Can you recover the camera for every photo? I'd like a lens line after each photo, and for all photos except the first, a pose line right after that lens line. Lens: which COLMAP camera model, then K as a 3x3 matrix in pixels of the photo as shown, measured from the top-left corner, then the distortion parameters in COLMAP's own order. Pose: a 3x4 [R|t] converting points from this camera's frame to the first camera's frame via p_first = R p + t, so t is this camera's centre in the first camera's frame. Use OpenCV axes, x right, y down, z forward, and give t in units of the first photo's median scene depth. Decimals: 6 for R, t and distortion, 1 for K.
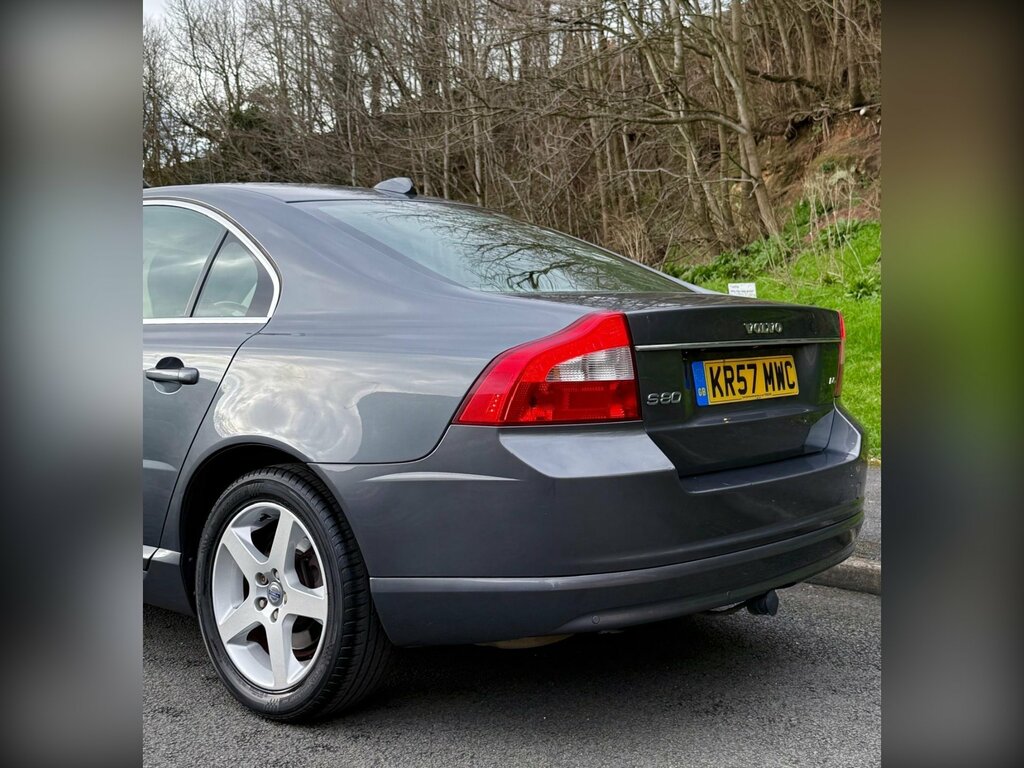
lens RADIAL K [[1110.8, 0, 511.5], [0, 1110.8, 372.4], [0, 0, 1]] dist [0.122714, -0.017407]
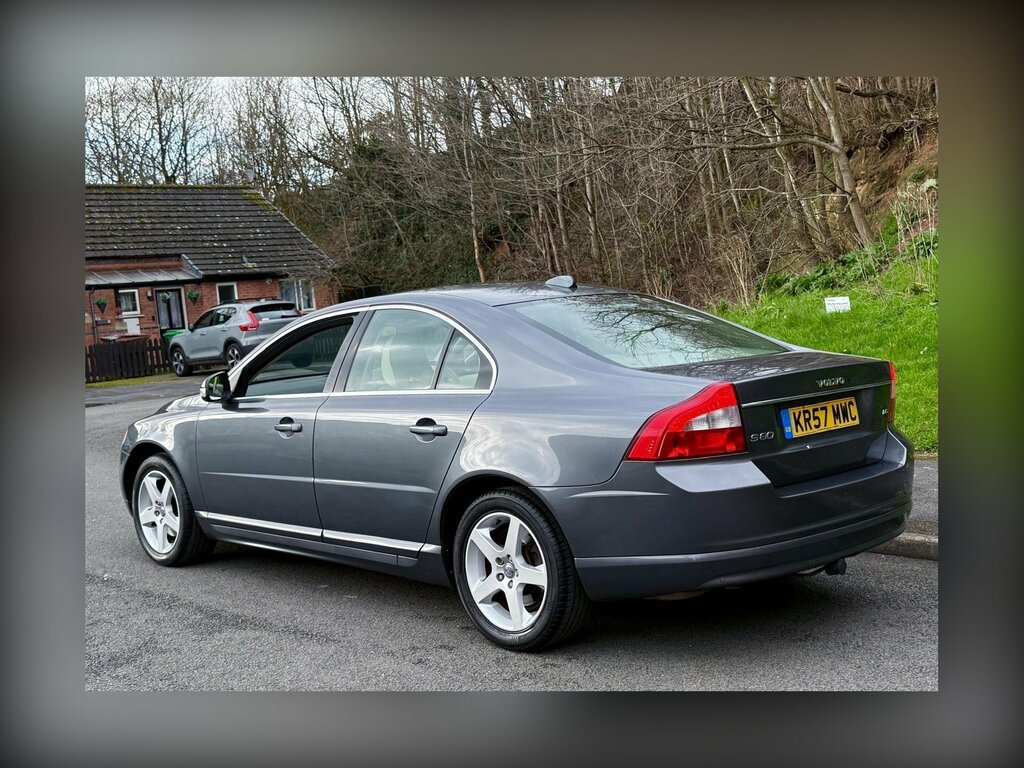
lens RADIAL K [[1136.9, 0, 508.2], [0, 1136.9, 428.4], [0, 0, 1]] dist [0.248999, -0.558262]
pose [[0.994446, -0.046682, -0.094329, -0.054127], [0.052416, 0.996866, 0.059249, -0.089280], [0.091267, -0.063864, 0.993776, -0.537888]]
